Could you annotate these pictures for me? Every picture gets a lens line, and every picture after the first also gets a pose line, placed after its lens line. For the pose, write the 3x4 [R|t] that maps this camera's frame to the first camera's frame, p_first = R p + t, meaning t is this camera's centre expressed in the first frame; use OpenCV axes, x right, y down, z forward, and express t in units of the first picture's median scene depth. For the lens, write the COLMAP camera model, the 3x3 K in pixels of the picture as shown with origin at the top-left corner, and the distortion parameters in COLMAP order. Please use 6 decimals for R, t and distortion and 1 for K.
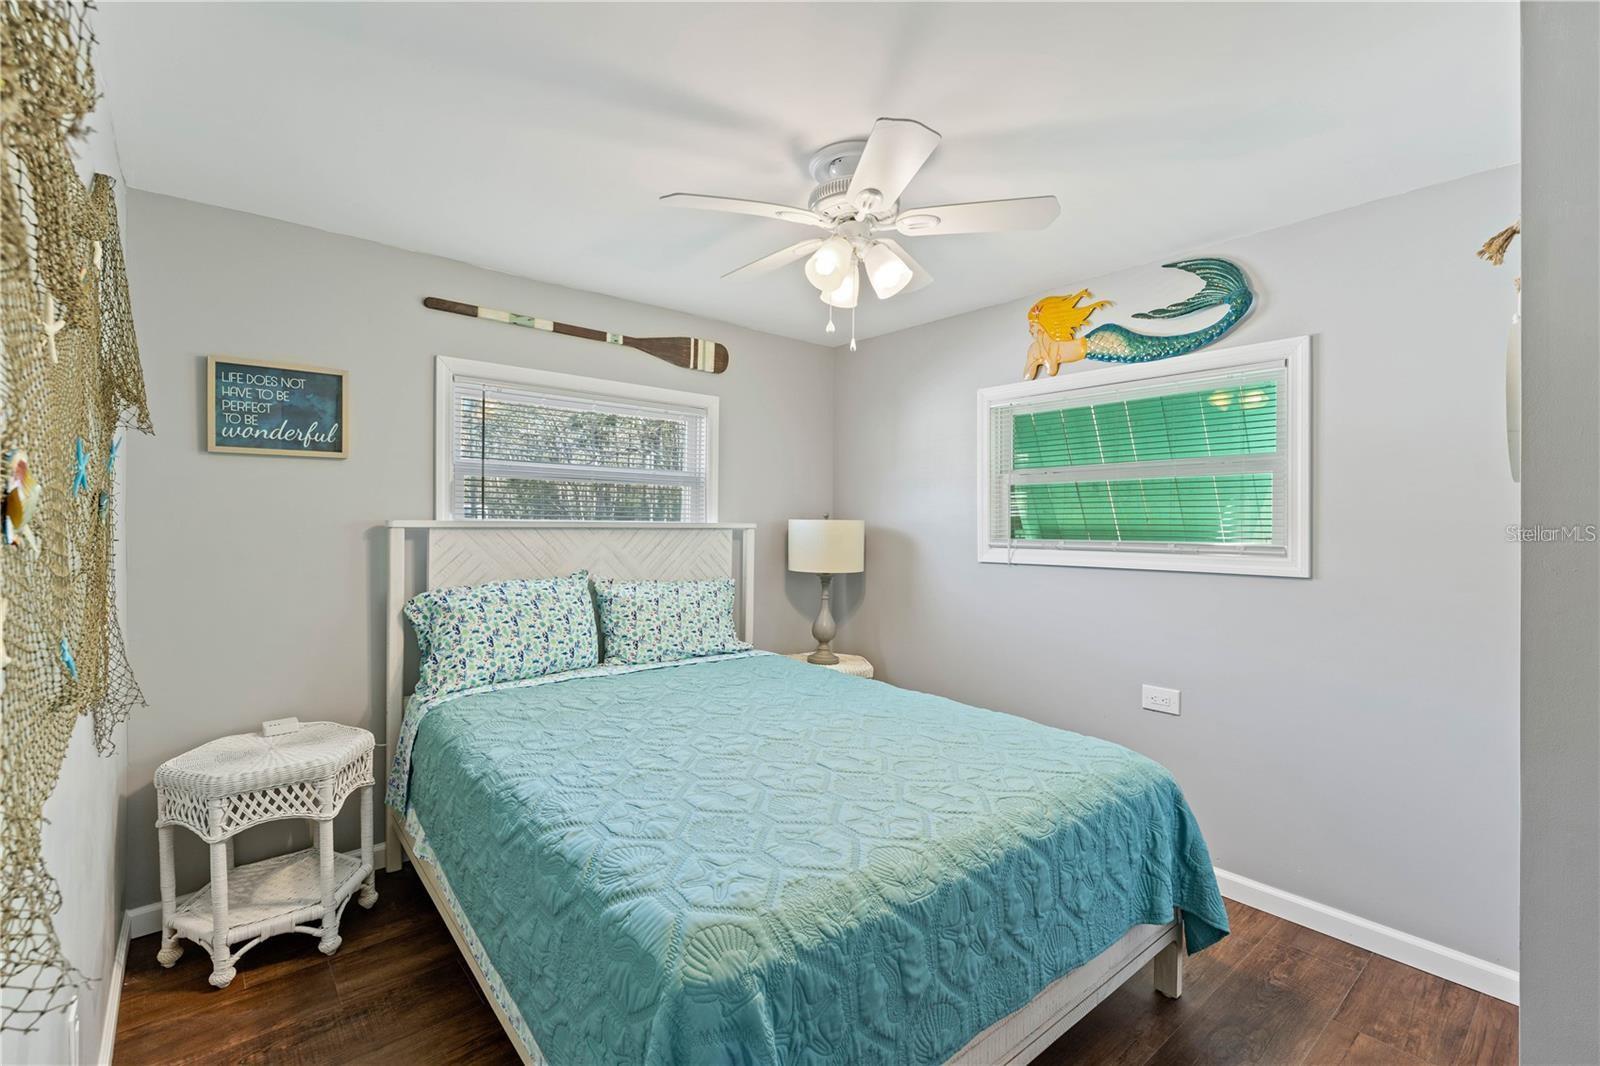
lens RADIAL K [[715.8, 0, 837.1], [0, 715.8, 526.8], [0, 0, 1]] dist [0.000287, 0.000017]
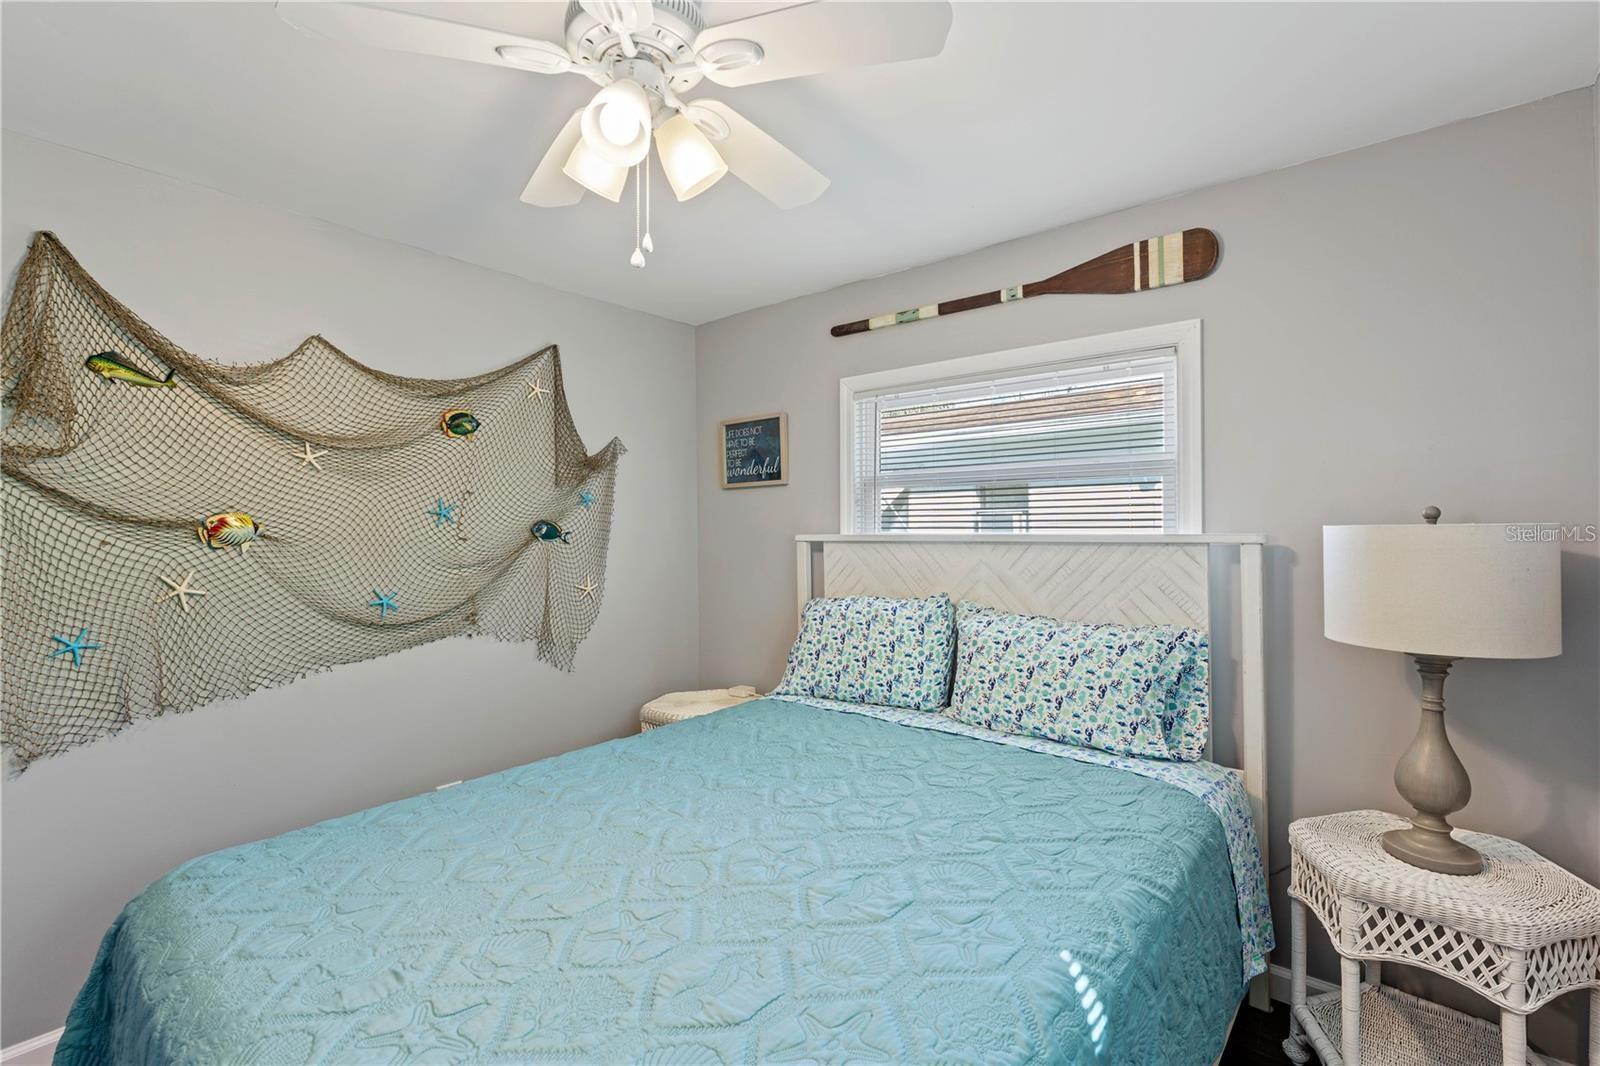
lens RADIAL K [[742.1, 0, 810.0], [0, 742.1, 527.7], [0, 0, 1]] dist [-0.001005, -0.000075]
pose [[0.137367, -0.016695, -0.990379, 0.456687], [0.000480, 0.999859, -0.016788, -0.000538], [0.990520, 0.001831, 0.137356, 0.705273]]
